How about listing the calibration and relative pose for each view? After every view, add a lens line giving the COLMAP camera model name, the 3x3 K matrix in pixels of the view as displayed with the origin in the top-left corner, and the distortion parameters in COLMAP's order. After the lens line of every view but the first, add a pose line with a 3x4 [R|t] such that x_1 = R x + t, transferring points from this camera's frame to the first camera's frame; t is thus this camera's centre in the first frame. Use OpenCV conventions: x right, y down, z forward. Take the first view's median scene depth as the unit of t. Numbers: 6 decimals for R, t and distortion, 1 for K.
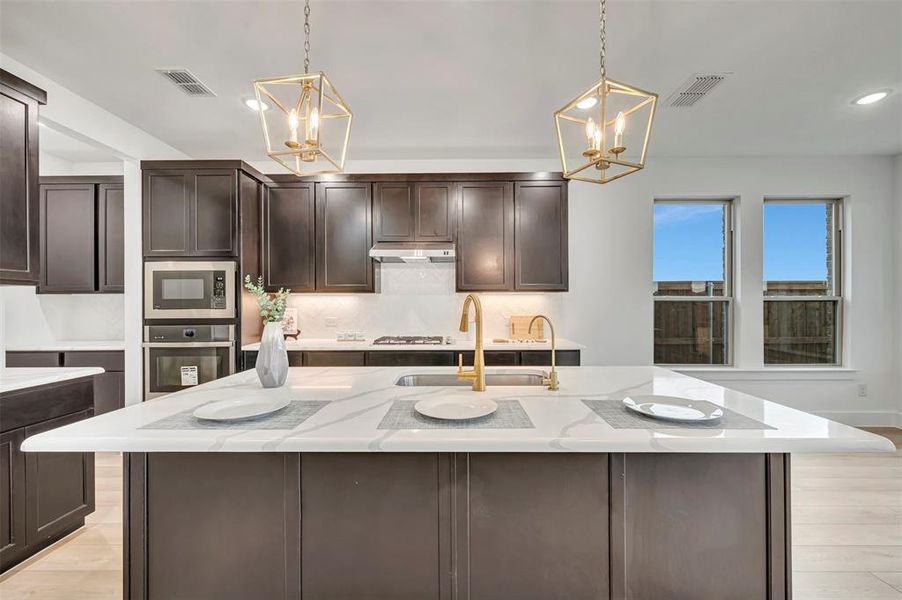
lens RADIAL K [[356.9, 0, 454.0], [0, 356.9, 303.8], [0, 0, 1]] dist [-0.000289, -0.000083]
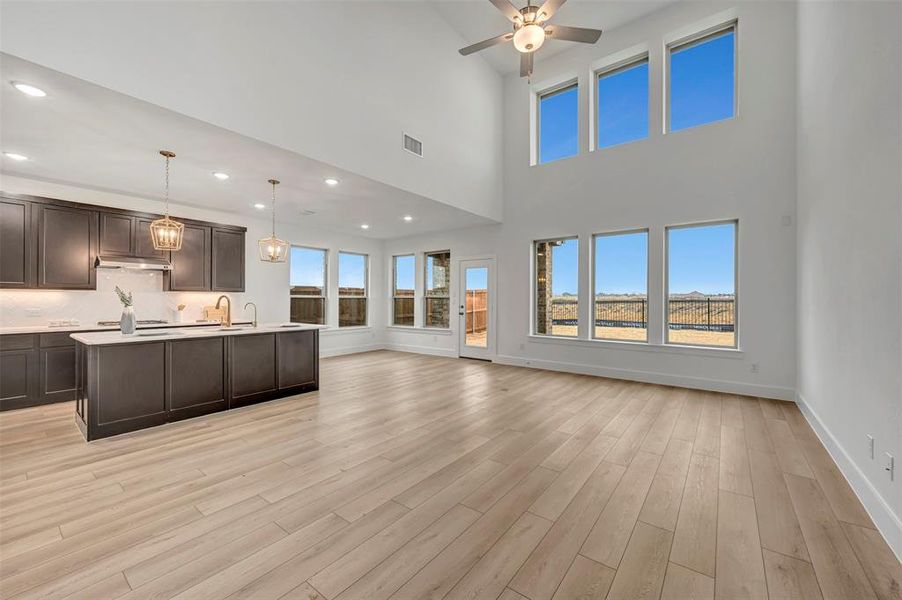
lens RADIAL K [[356.9, 0, 454.1], [0, 356.9, 299.3], [0, 0, 1]] dist [0.000331, 0.000002]
pose [[0.599203, 0.005132, 0.800581, -0.479062], [-0.005607, 0.999982, -0.002215, 0.000311], [-0.800577, -0.003162, 0.599221, -0.912655]]
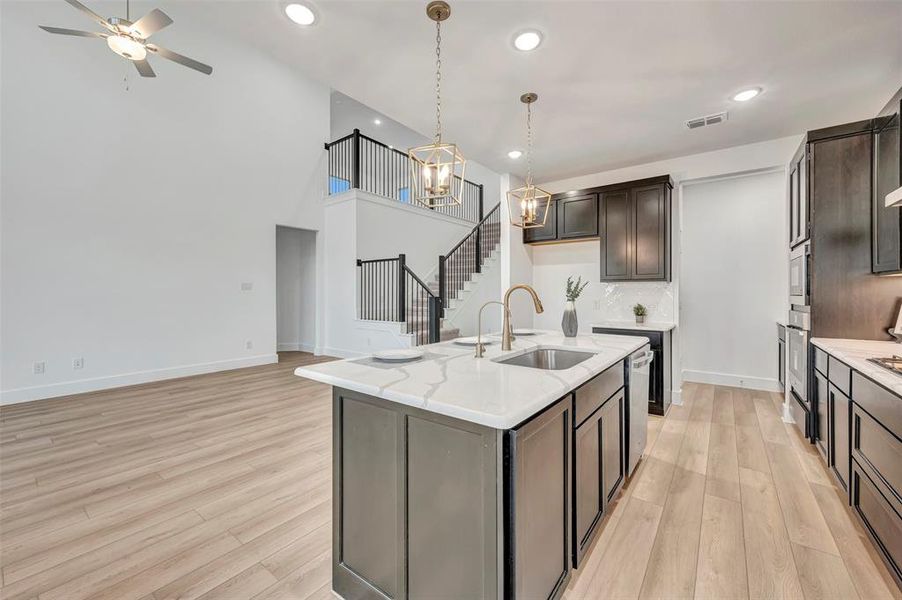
lens RADIAL K [[358.7, 0, 456.2], [0, 358.7, 292.8], [0, 0, 1]] dist [0.001742, 0.000169]
pose [[-0.591335, 0.004745, -0.806412, 0.574046], [0.002726, 0.999989, 0.003886, -0.000628], [0.806422, 0.000100, -0.591341, 0.709246]]
